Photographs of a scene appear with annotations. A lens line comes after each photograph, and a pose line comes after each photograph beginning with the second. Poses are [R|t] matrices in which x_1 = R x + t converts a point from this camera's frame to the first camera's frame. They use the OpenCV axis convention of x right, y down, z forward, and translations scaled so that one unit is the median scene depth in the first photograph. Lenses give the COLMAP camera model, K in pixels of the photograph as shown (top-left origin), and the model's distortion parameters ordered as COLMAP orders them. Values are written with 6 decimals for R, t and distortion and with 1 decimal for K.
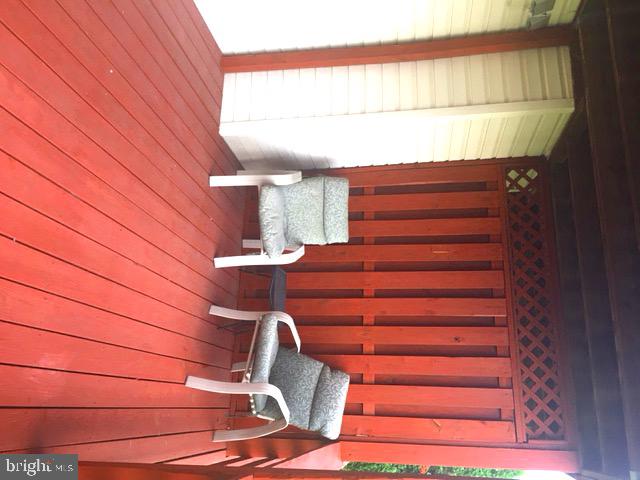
lens RADIAL K [[537.2, 0, 320.0], [0, 537.2, 240.0], [0, 0, 1]] dist [0.075217, -0.106709]
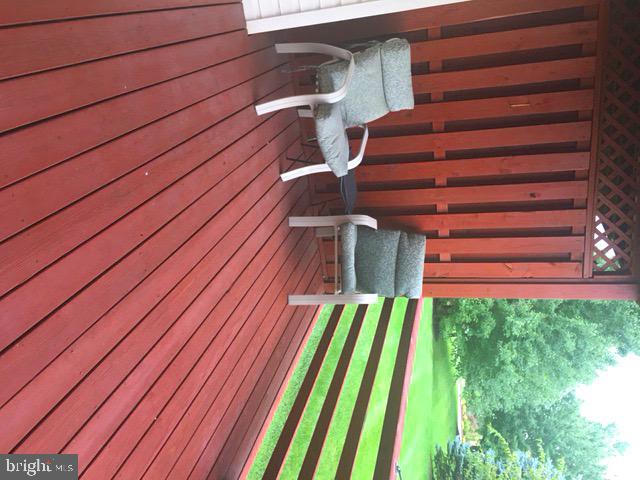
lens RADIAL K [[565.1, 0, 320.0], [0, 565.1, 240.0], [0, 0, 1]] dist [0.102032, -0.128573]
pose [[0.982299, -0.116224, -0.146905, 0.013177], [0.184406, 0.737791, 0.649353, -0.518693], [0.032915, -0.664948, 0.746164, 0.143714]]
